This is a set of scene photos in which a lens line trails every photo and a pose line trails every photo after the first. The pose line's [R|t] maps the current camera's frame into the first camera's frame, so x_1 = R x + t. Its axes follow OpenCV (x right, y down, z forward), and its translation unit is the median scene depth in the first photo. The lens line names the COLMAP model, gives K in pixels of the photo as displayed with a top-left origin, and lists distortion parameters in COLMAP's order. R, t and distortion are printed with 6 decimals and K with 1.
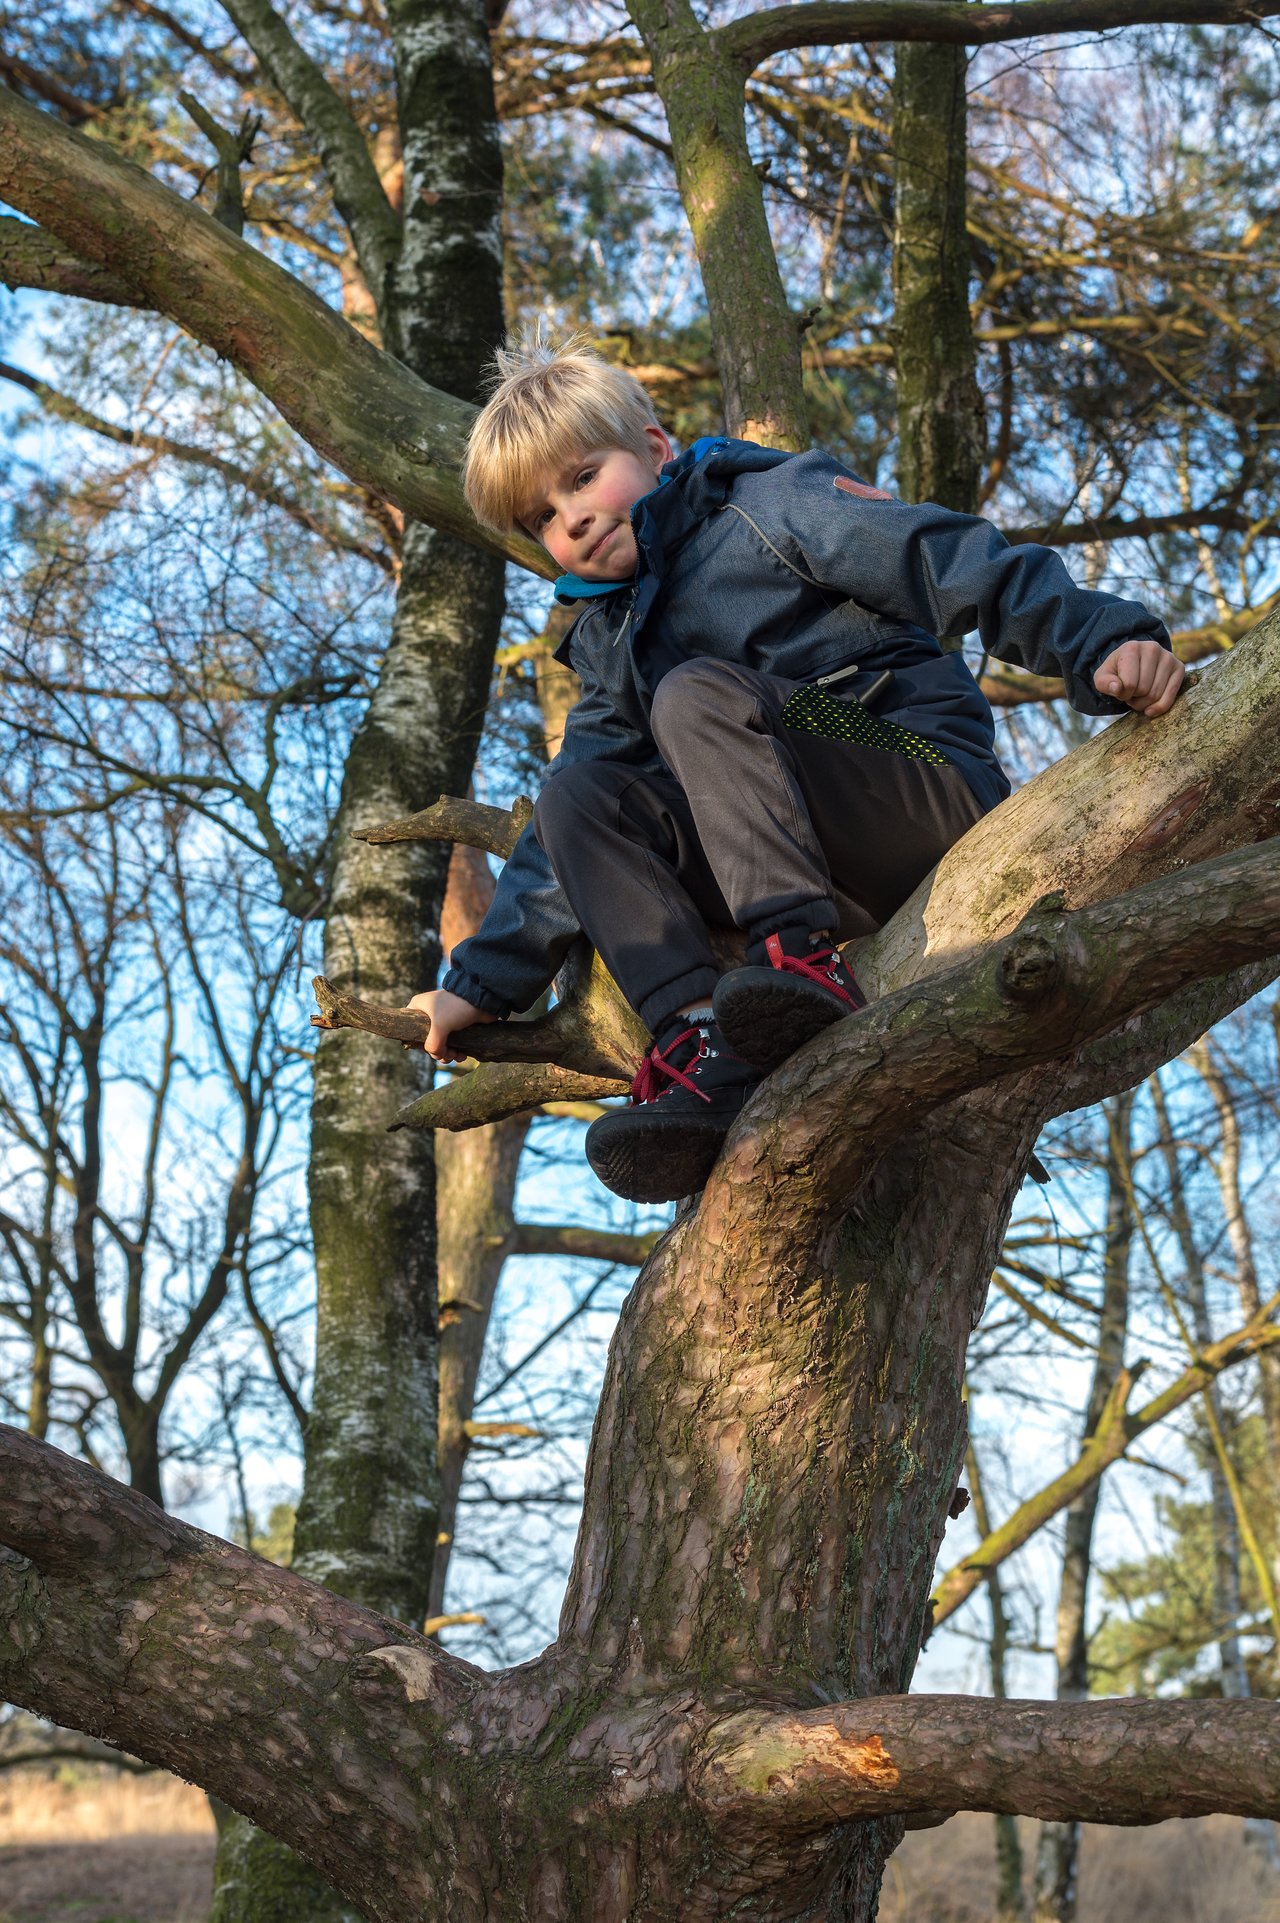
lens RADIAL K [[3678.0, 0, 630.3], [0, 3678.0, 956.9], [0, 0, 1]] dist [-0.056615, 0.000000]
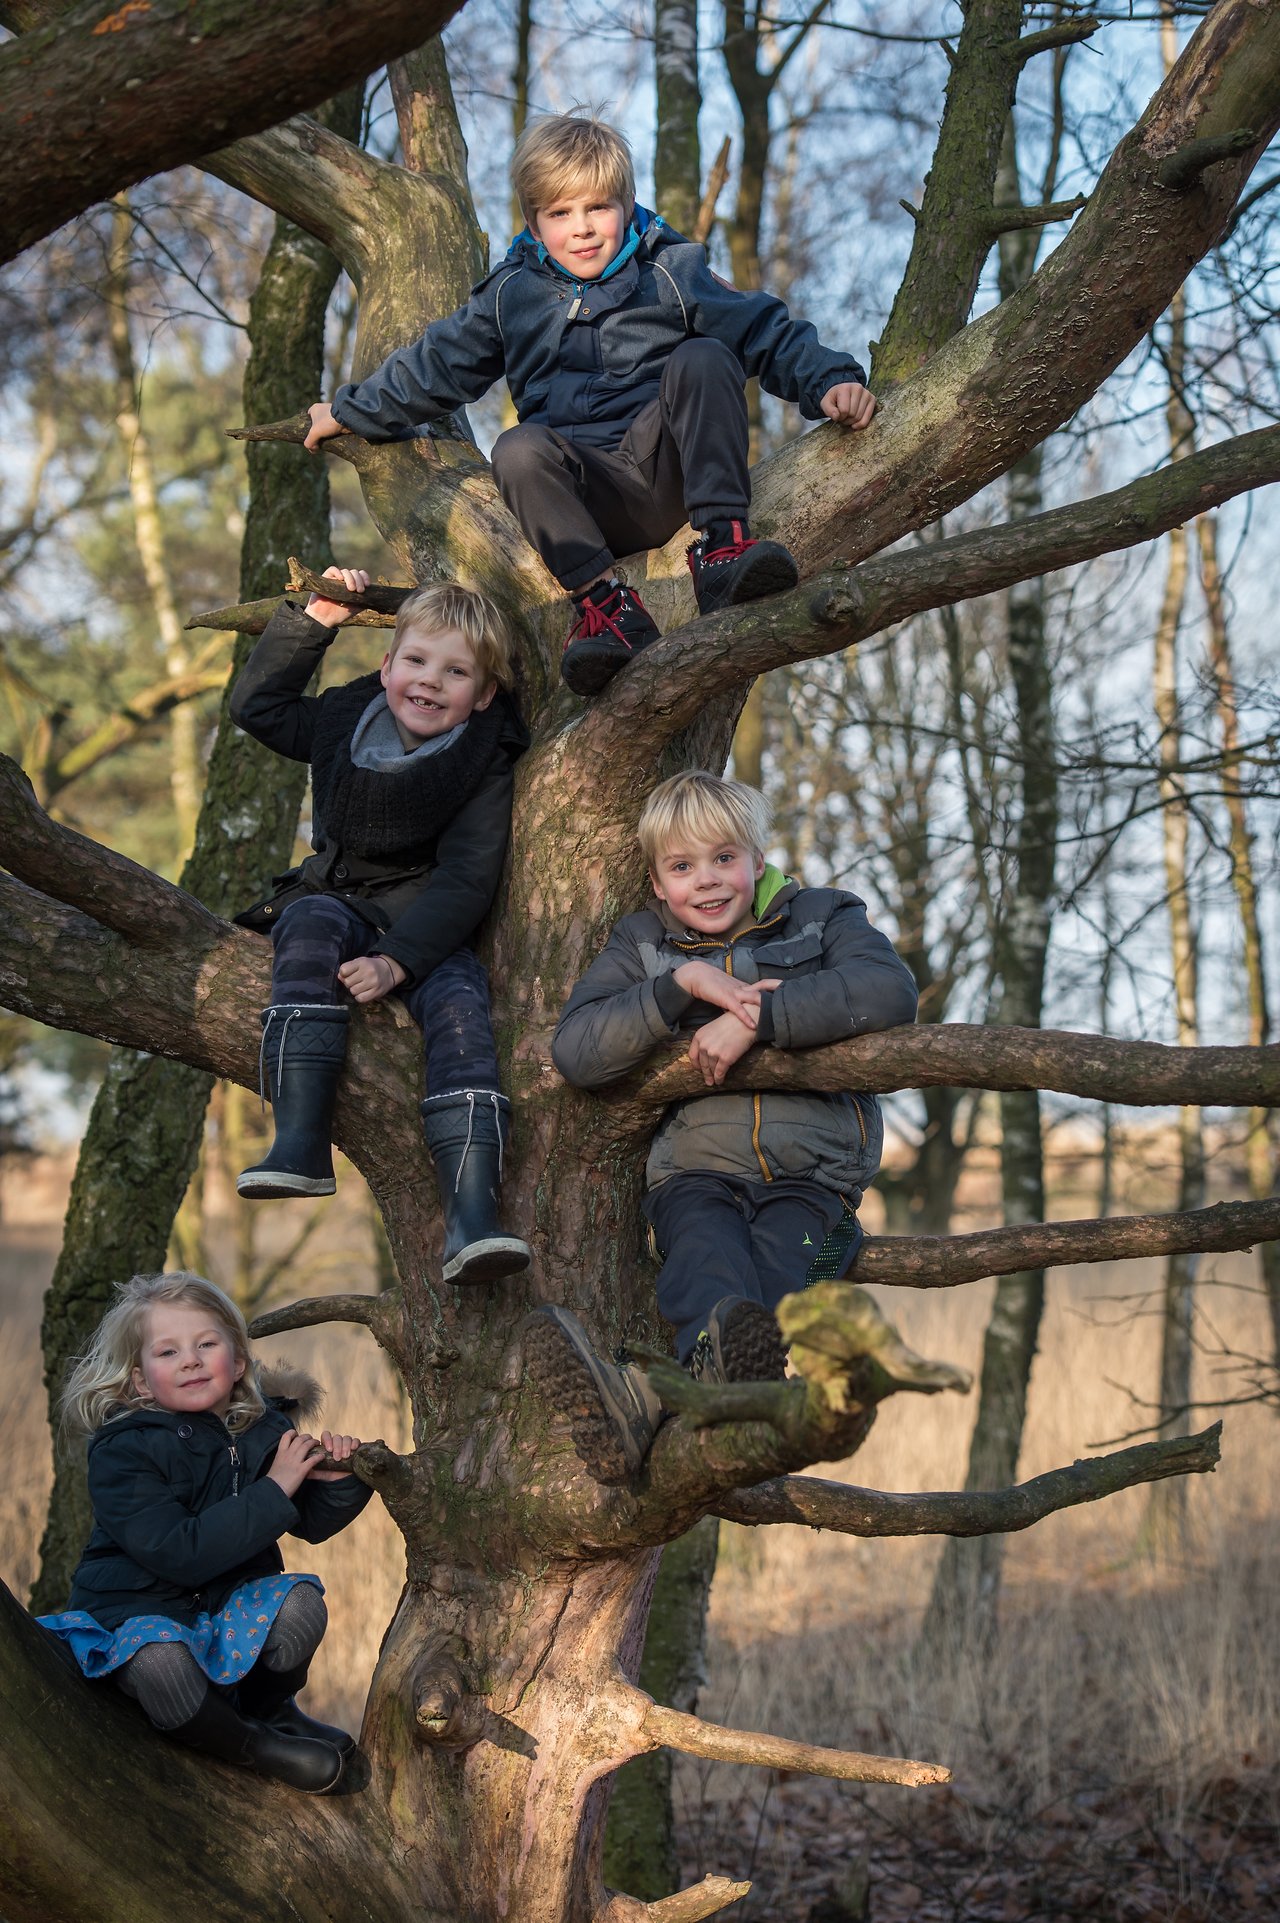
lens RADIAL K [[4516.7, 0, 641.3], [0, 4516.7, 961.6], [0, 0, 1]] dist [-0.012522, 0.000000]
pose [[0.950832, 0.008904, 0.309579, -0.569478], [-0.062201, 0.984709, 0.162721, -0.155128], [-0.303396, -0.173977, 0.936847, -0.886282]]
